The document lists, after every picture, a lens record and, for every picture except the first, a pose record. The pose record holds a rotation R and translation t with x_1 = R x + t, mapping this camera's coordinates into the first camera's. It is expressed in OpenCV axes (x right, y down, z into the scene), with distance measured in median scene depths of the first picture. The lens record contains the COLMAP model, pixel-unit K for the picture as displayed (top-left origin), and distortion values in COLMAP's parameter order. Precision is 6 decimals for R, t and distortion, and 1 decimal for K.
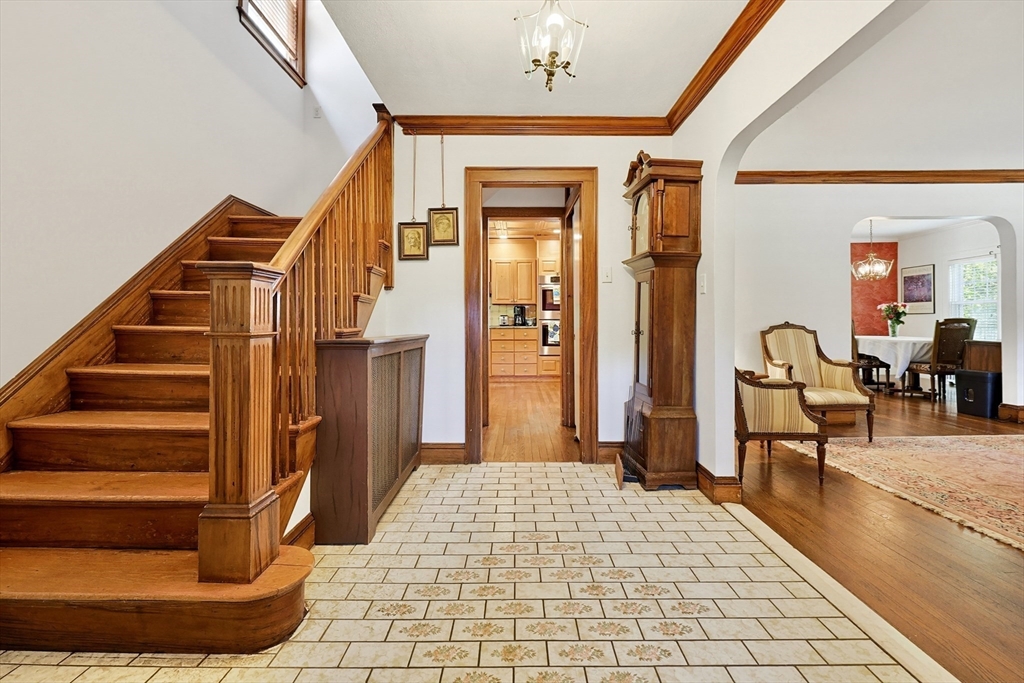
lens RADIAL K [[436.7, 0, 508.2], [0, 436.7, 323.4], [0, 0, 1]] dist [-0.004213, 0.000643]
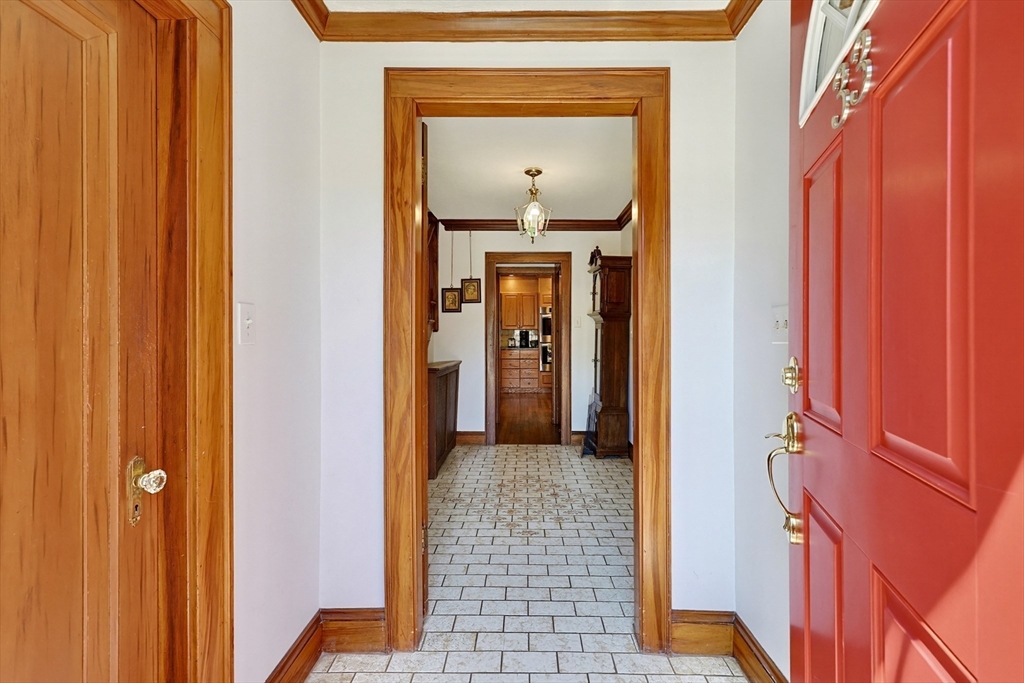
lens RADIAL K [[436.7, 0, 511.3], [0, 436.7, 336.9], [0, 0, 1]] dist [-0.004213, 0.000643]
pose [[0.999904, 0.003091, -0.013526, 0.014846], [-0.003051, 0.999991, 0.002990, -0.065501], [0.013535, -0.002948, 0.999904, -0.544369]]
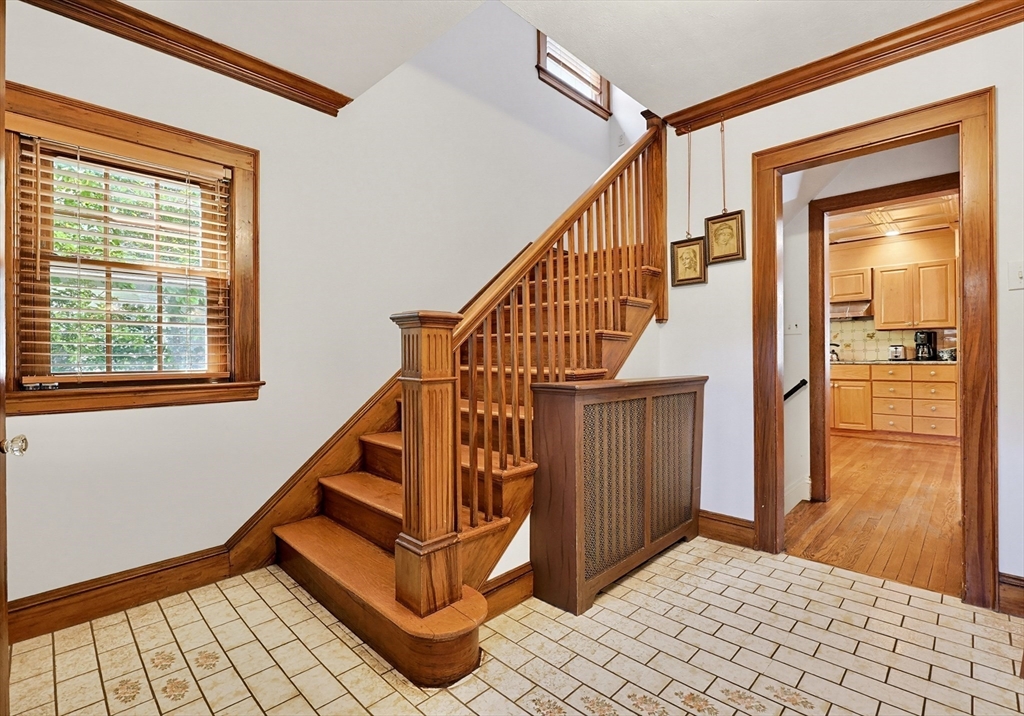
lens RADIAL K [[468.4, 0, 547.7], [0, 468.4, 357.4], [0, 0, 1]] dist [-0.007487, 0.000087]
pose [[0.745510, -0.003924, -0.666483, 0.174926], [0.007681, 0.999967, 0.002704, -0.013359], [0.666450, -0.007135, 0.745515, 0.167795]]
